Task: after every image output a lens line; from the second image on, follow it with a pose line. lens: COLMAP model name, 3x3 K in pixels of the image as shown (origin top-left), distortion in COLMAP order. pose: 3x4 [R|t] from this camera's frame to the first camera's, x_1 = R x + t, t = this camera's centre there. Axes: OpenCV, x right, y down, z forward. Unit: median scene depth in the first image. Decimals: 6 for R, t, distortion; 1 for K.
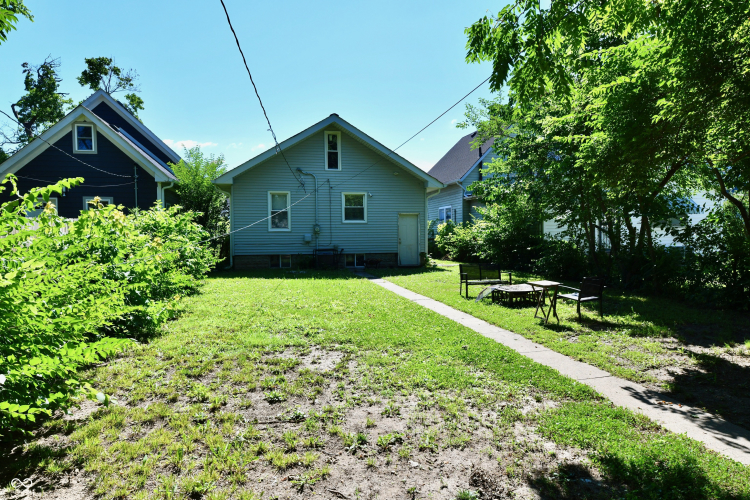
lens RADIAL K [[497.9, 0, 379.3], [0, 497.9, 238.7], [0, 0, 1]] dist [0.004651, 0.002210]
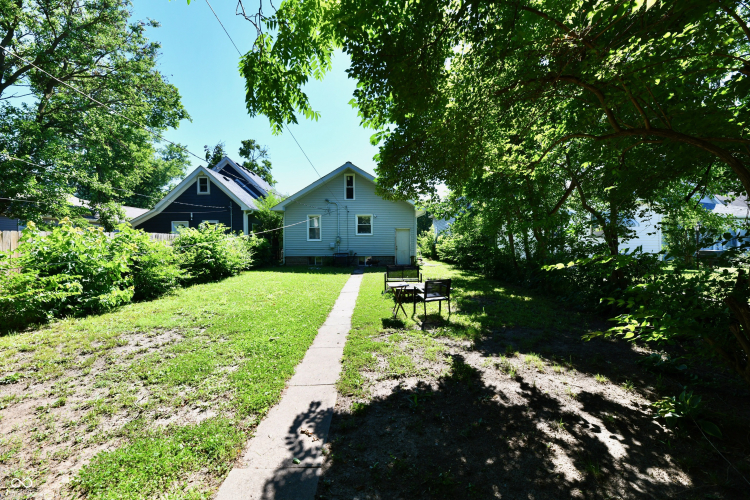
lens RADIAL K [[309.4, 0, 380.6], [0, 309.4, 244.0], [0, 0, 1]] dist [0.000058, 0.000305]
pose [[0.973456, 0.001518, -0.228871, 0.210539], [-0.003067, 0.999975, -0.006413, -0.000549], [0.228856, 0.006945, 0.973436, 0.125615]]
